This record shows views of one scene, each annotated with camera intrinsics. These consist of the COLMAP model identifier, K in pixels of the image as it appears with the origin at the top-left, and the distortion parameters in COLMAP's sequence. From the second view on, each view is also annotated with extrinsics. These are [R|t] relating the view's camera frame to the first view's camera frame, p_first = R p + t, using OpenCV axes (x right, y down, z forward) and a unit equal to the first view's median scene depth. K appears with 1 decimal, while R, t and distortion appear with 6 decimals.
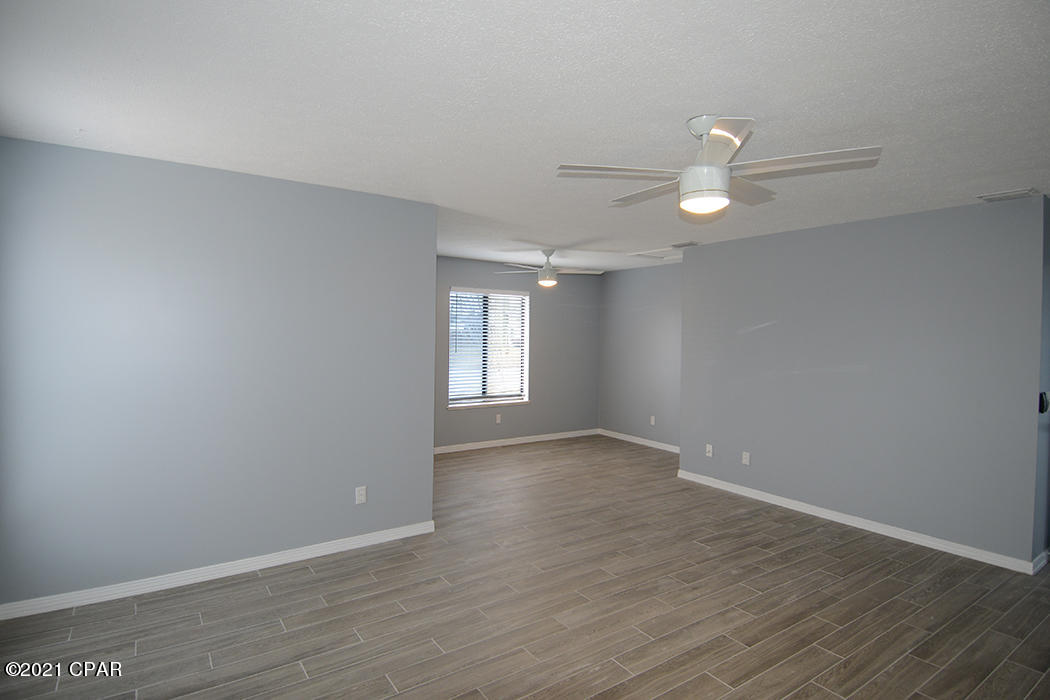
lens RADIAL K [[554.4, 0, 529.2], [0, 554.4, 344.5], [0, 0, 1]] dist [0.057796, -0.058844]
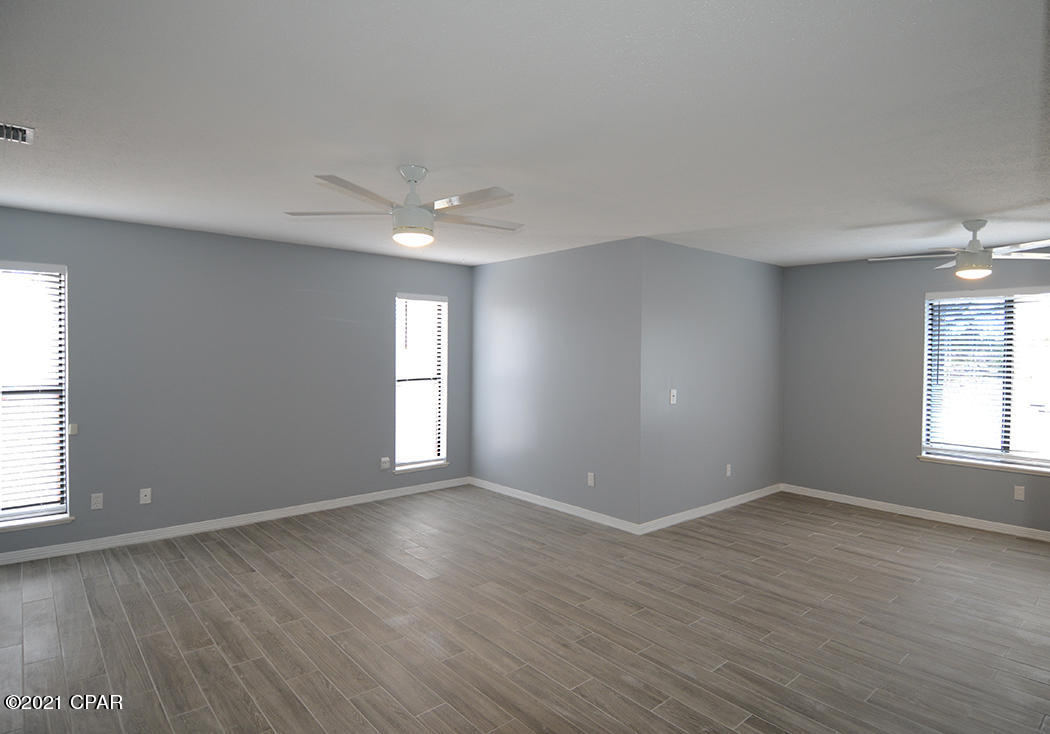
lens RADIAL K [[560.3, 0, 526.8], [0, 560.3, 349.0], [0, 0, 1]] dist [-0.000446, -0.000710]
pose [[0.126838, -0.016007, -0.991794, 0.910041], [-0.033291, 0.999238, -0.020384, 0.004829], [0.991365, 0.035604, 0.126209, 0.656489]]
